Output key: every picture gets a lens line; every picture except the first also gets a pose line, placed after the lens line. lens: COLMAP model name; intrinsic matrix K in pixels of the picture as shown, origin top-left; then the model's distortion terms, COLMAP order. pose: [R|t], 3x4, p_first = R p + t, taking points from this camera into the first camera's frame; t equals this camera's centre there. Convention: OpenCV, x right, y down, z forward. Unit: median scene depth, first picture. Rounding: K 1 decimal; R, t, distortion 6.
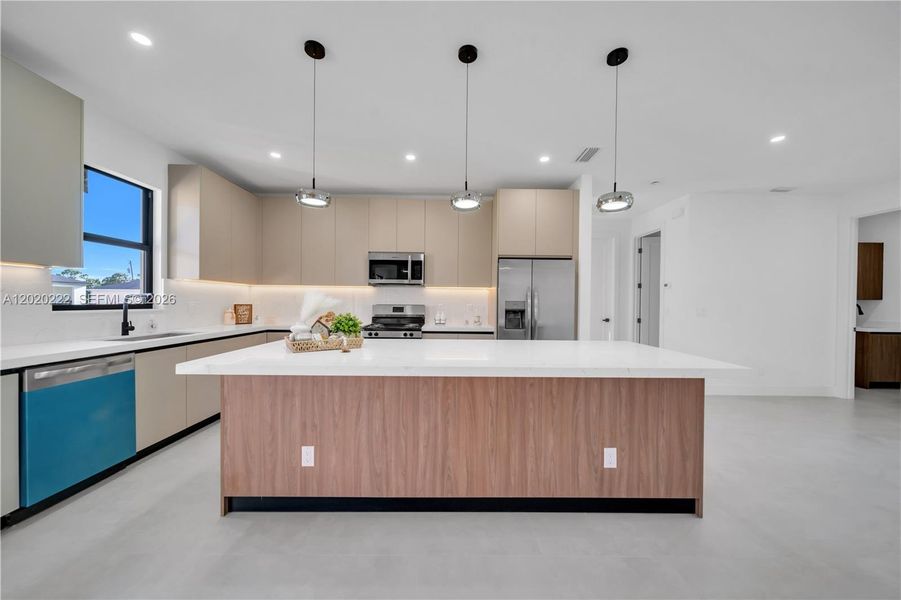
lens RADIAL K [[309.3, 0, 451.1], [0, 309.3, 304.6], [0, 0, 1]] dist [-0.005027, 0.000033]
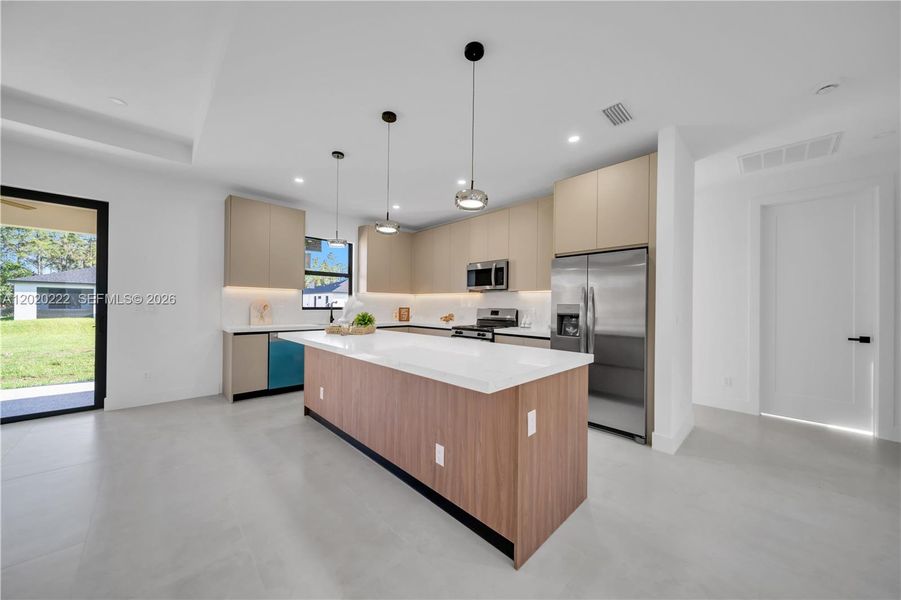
lens RADIAL K [[309.3, 0, 451.1], [0, 309.3, 304.6], [0, 0, 1]] dist [-0.005027, 0.000033]
pose [[0.689556, -0.005873, -0.724209, 0.621174], [-0.009220, 0.999815, -0.016887, 0.007692], [0.724174, 0.018322, 0.689374, 0.151290]]
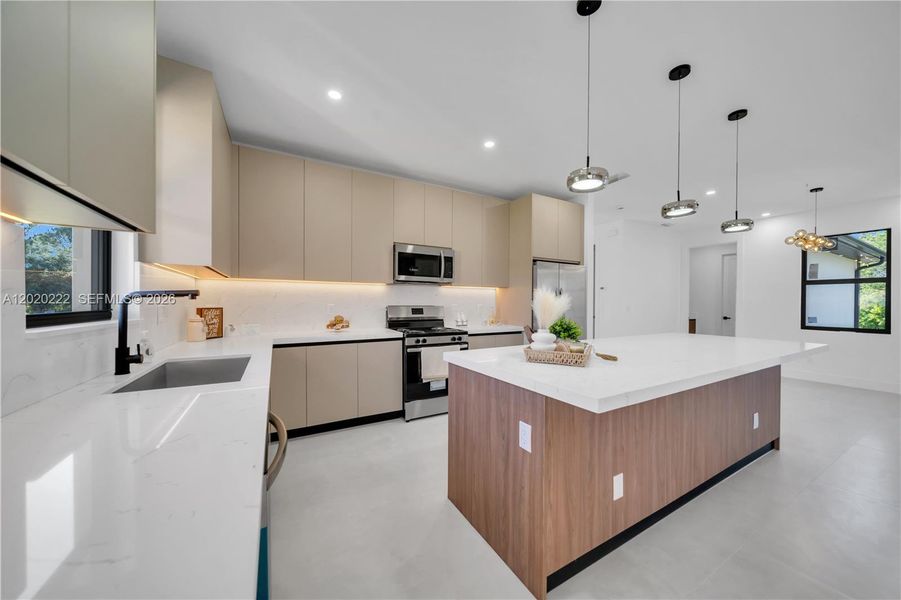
lens RADIAL K [[309.3, 0, 451.1], [0, 309.3, 304.6], [0, 0, 1]] dist [-0.005027, 0.000033]
pose [[0.877709, -0.008390, 0.479121, -0.603239], [0.006712, 0.999964, 0.005216, -0.007978], [-0.479147, -0.001363, 0.877733, 0.227535]]
